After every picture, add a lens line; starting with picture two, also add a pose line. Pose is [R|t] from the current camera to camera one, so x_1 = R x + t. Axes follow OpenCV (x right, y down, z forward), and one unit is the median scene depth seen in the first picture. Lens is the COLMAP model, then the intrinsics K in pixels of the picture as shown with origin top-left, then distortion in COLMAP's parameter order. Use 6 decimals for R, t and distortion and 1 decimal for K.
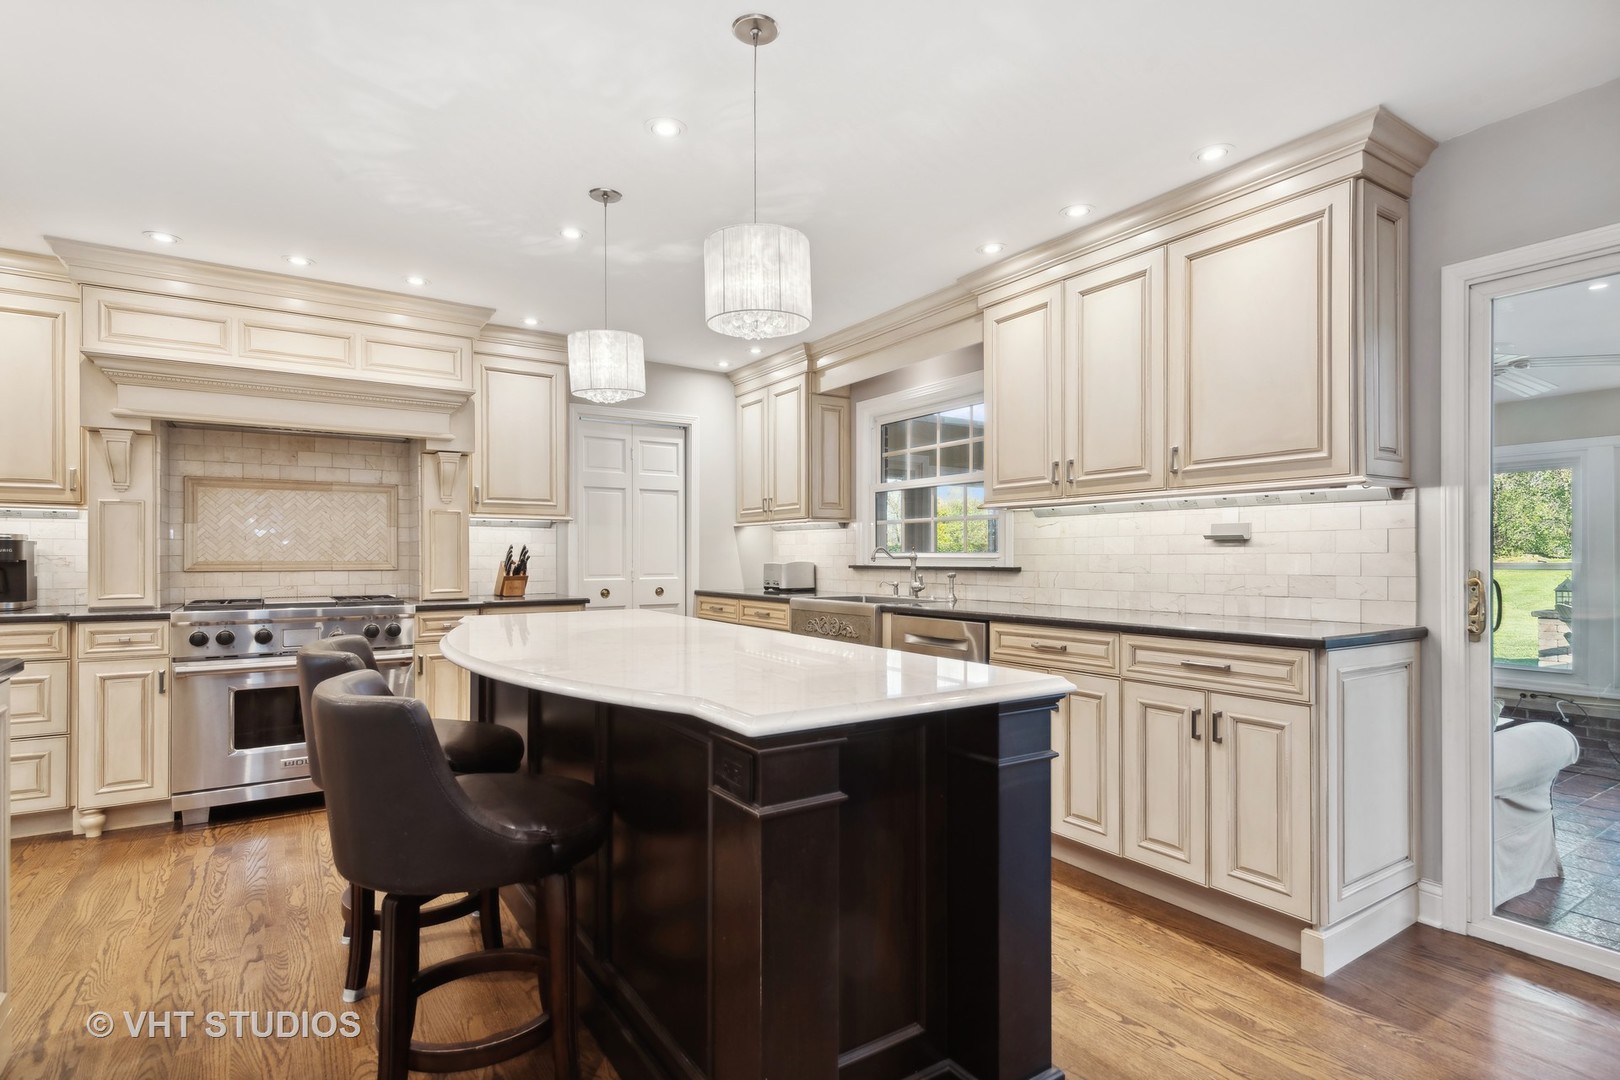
lens RADIAL K [[806.4, 0, 814.1], [0, 806.4, 556.5], [0, 0, 1]] dist [0.016259, -0.007843]
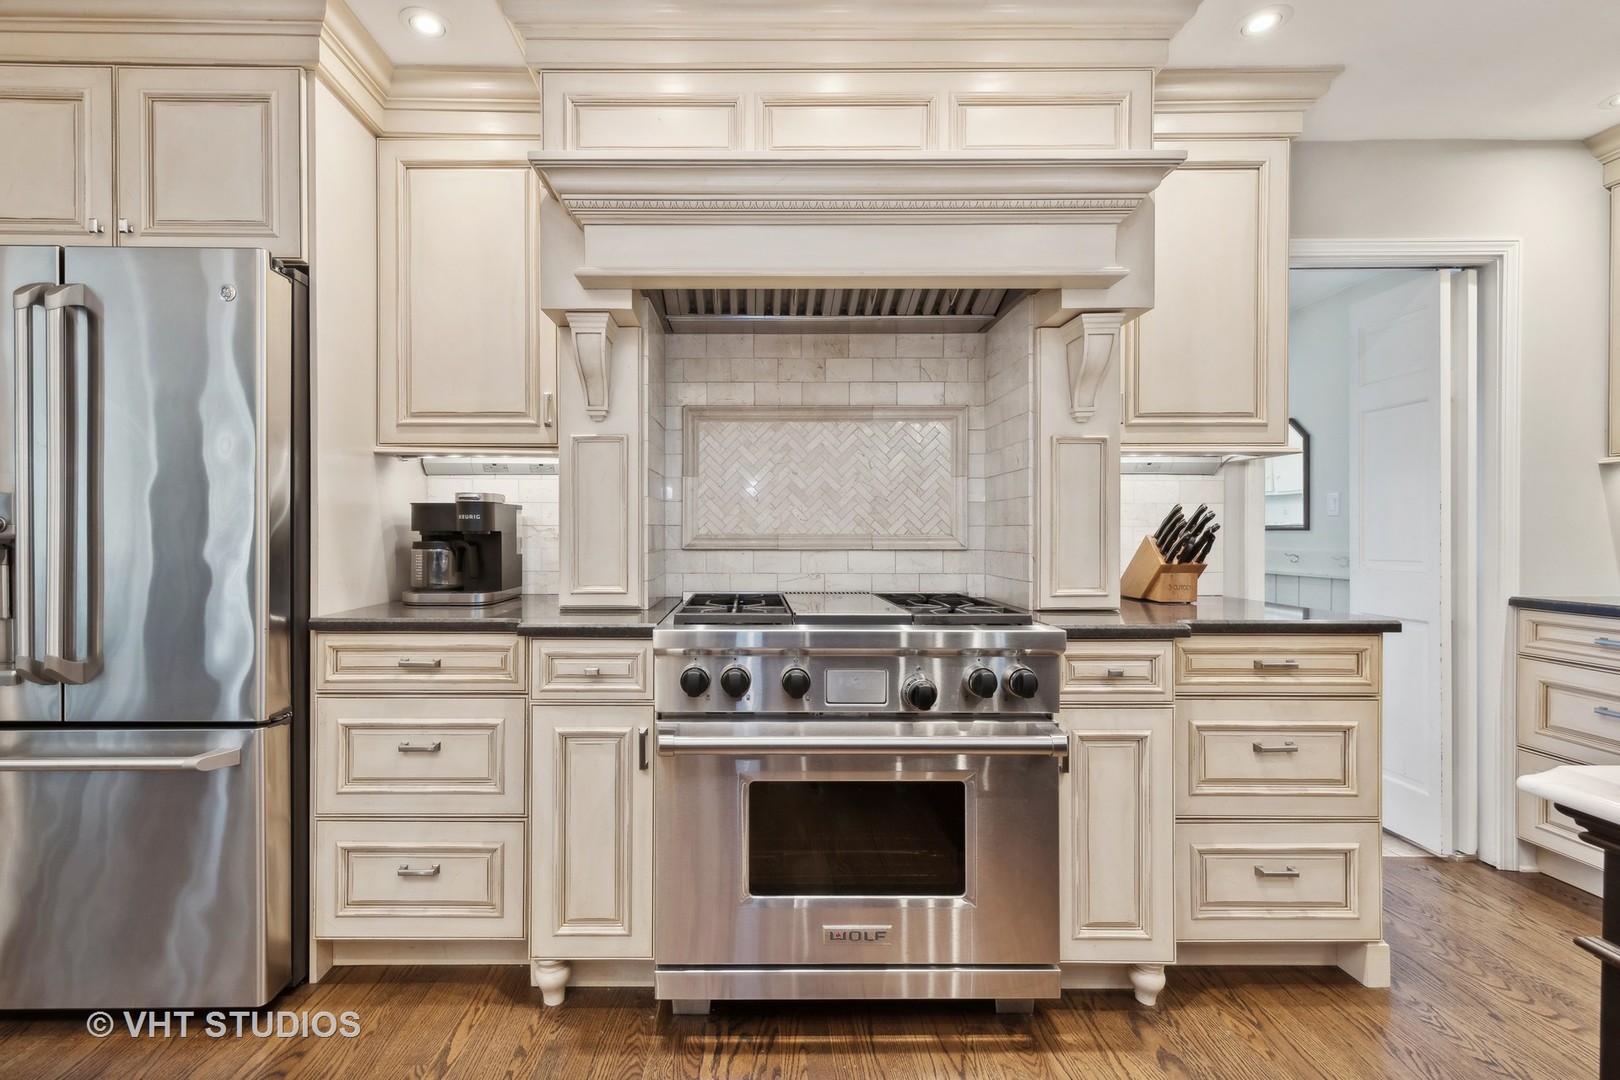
lens RADIAL K [[689.6, 0, 759.5], [0, 689.6, 537.5], [0, 0, 1]] dist [0.012951, -0.000883]
pose [[0.836850, 0.005333, -0.547406, -0.432448], [-0.001087, 0.999967, 0.008080, 0.004357], [0.547431, -0.006167, 0.836828, 0.586600]]
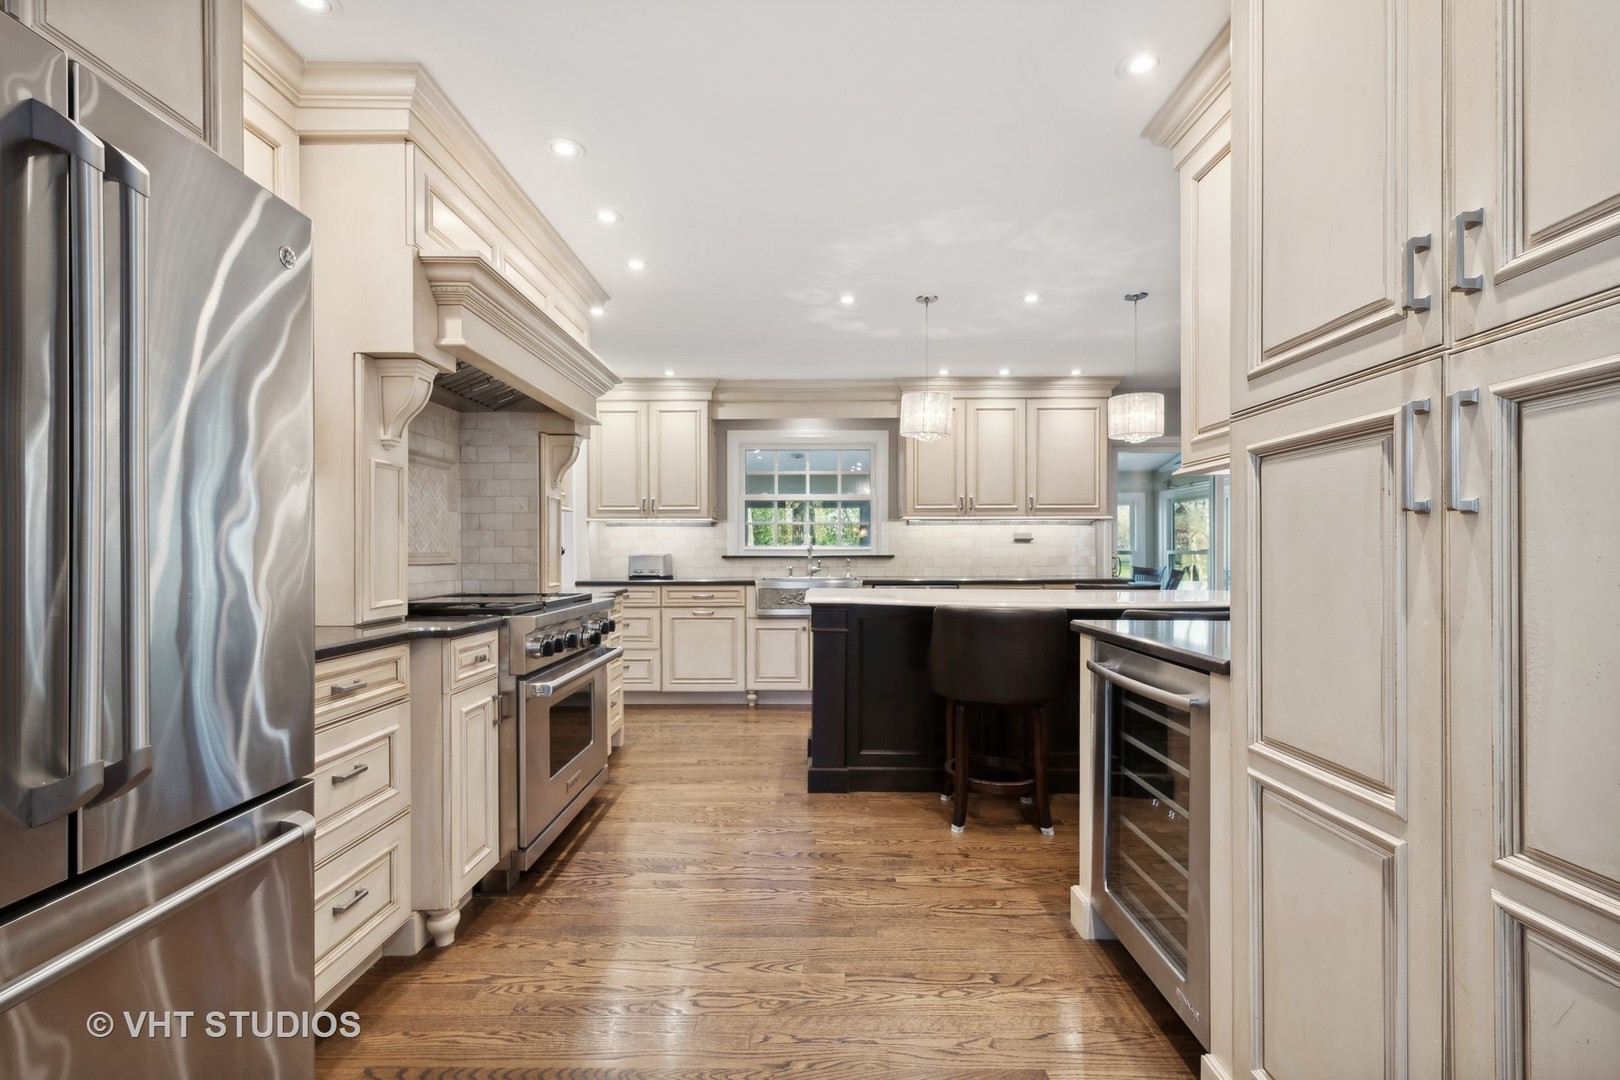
lens RADIAL K [[689.6, 0, 804.1], [0, 689.6, 558.9], [0, 0, 1]] dist [0.012951, -0.000883]
pose [[0.562142, -0.010575, 0.826973, -1.064166], [0.002404, 0.999935, 0.011152, 0.005524], [-0.827037, -0.004281, 0.562131, 0.361070]]
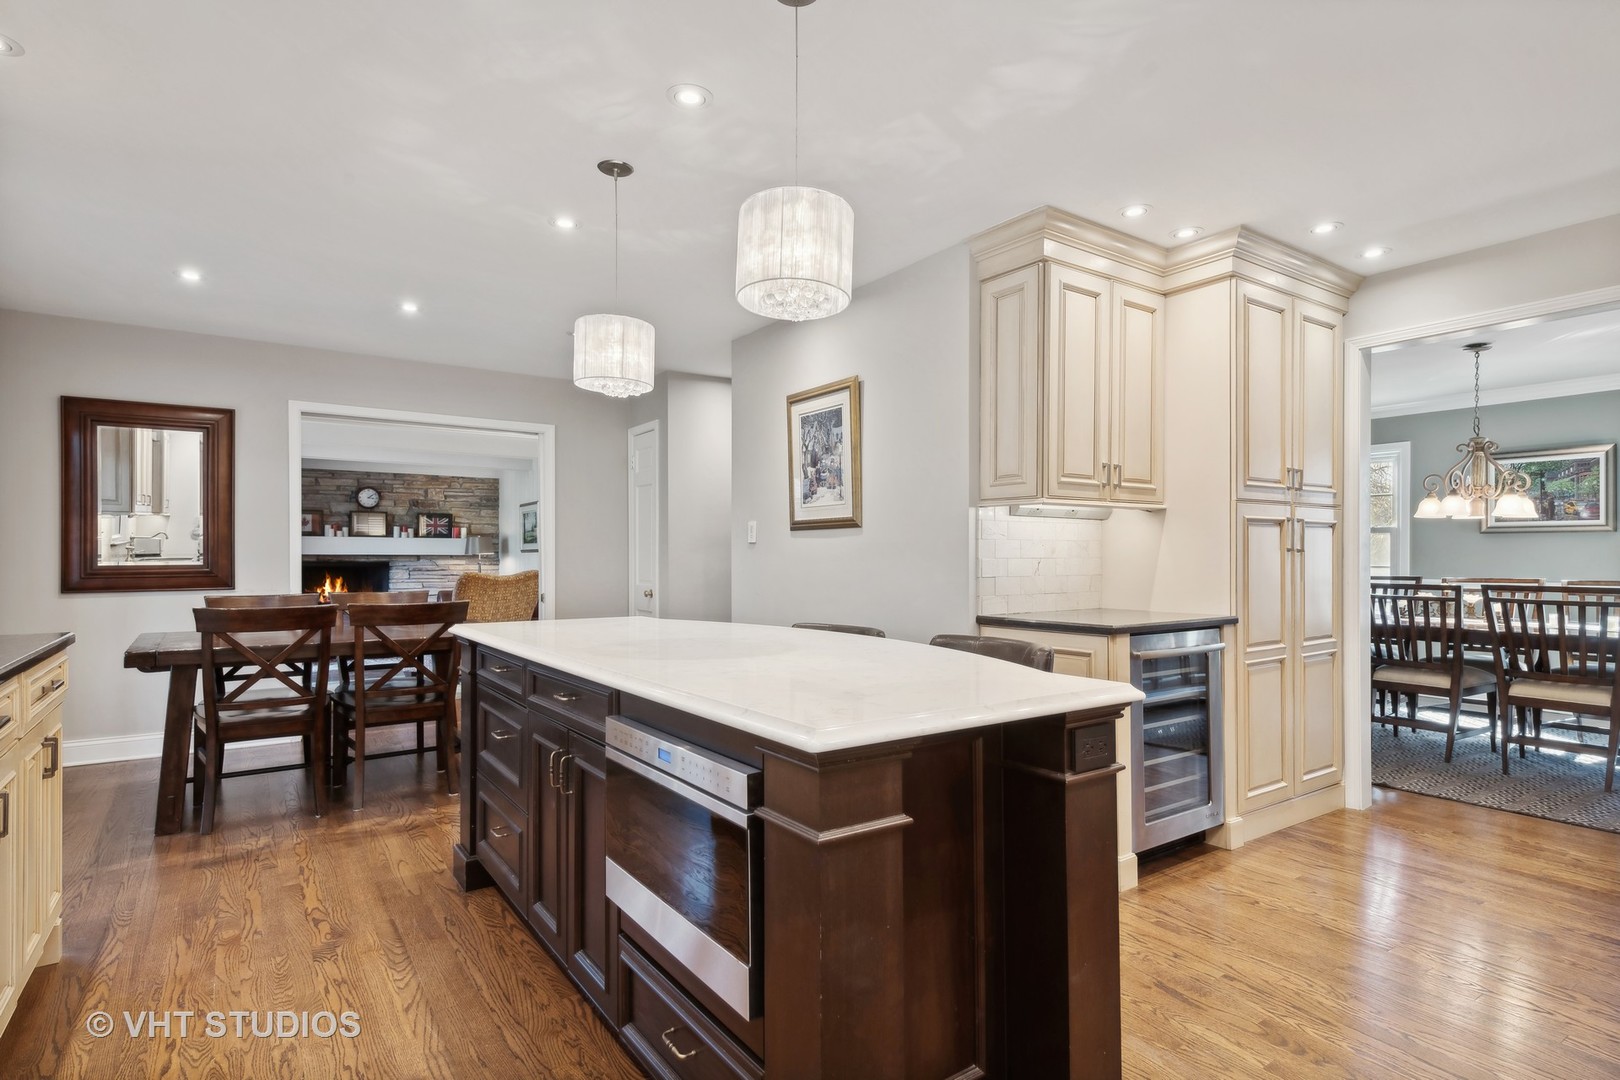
lens RADIAL K [[806.4, 0, 823.6], [0, 806.4, 556.1], [0, 0, 1]] dist [0.016259, -0.007843]
pose [[-0.999789, -0.001541, -0.020486, -0.217017], [-0.001527, 0.999999, -0.000700, -0.000718], [0.020487, -0.000668, -0.999790, 1.210329]]
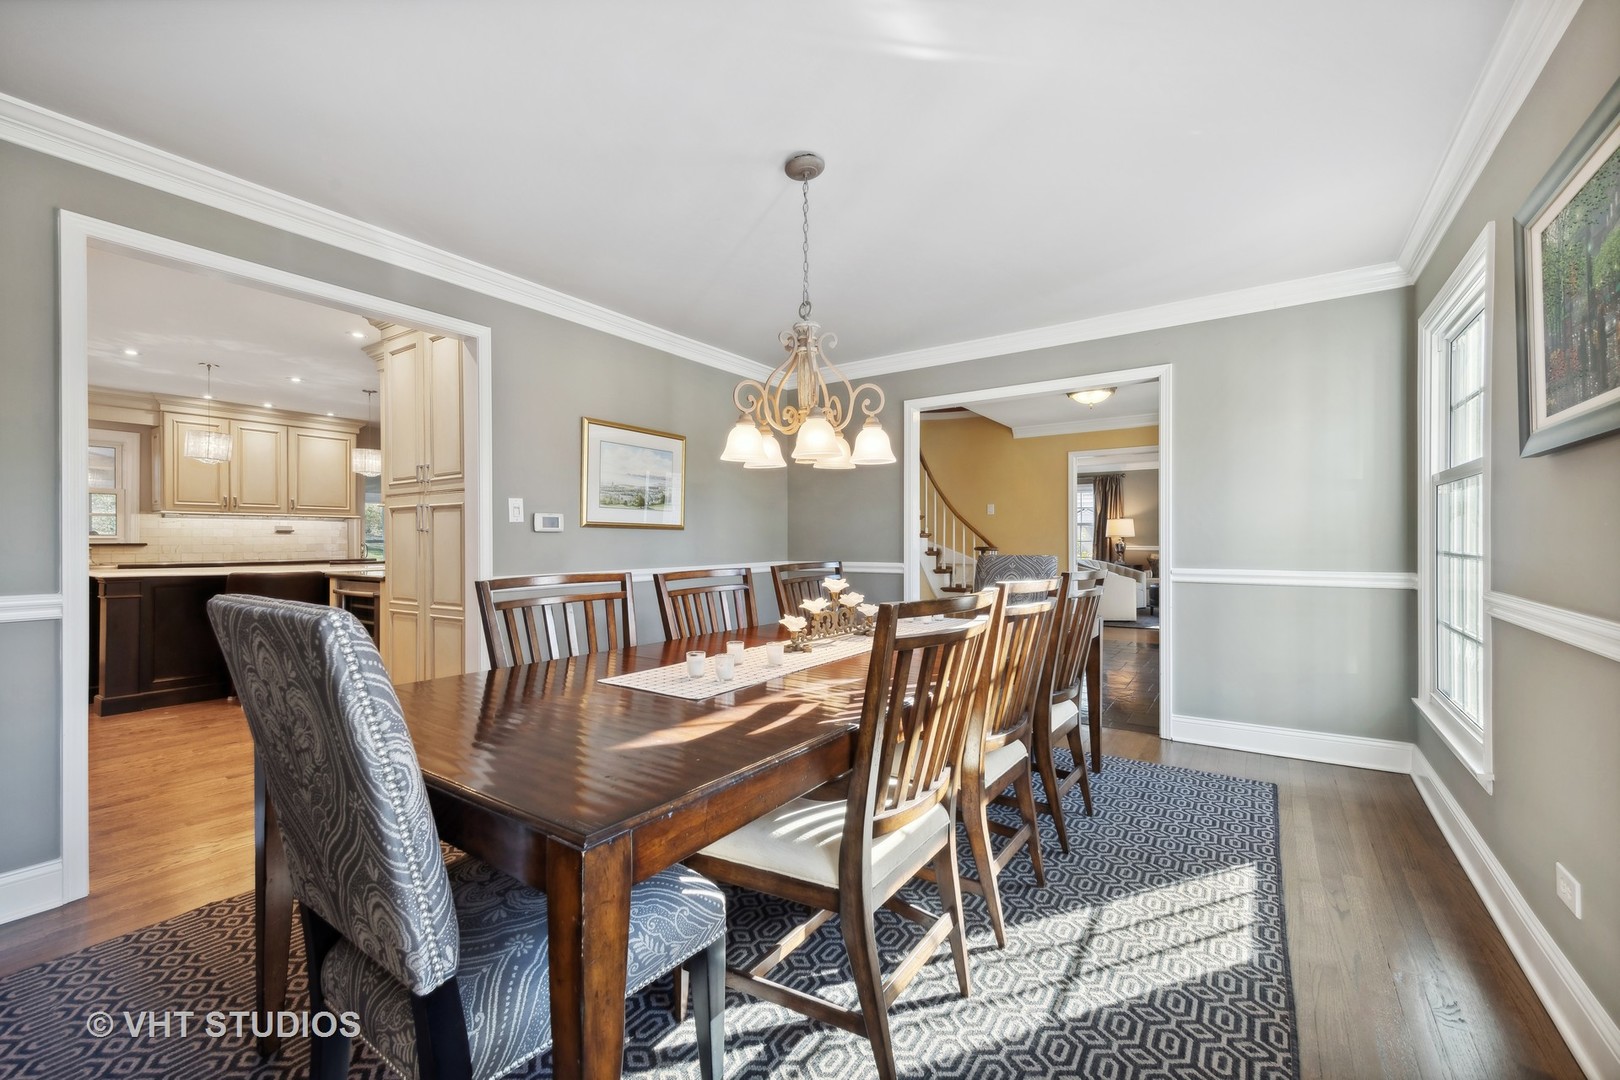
lens RADIAL K [[689.6, 0, 830.7], [0, 689.6, 540.6], [0, 0, 1]] dist [0.012951, -0.000883]
pose [[-0.385951, -0.001360, 0.922518, -1.938926], [0.000369, 0.999999, 0.001629, 0.005091], [-0.922519, 0.000970, -0.385950, 0.150148]]
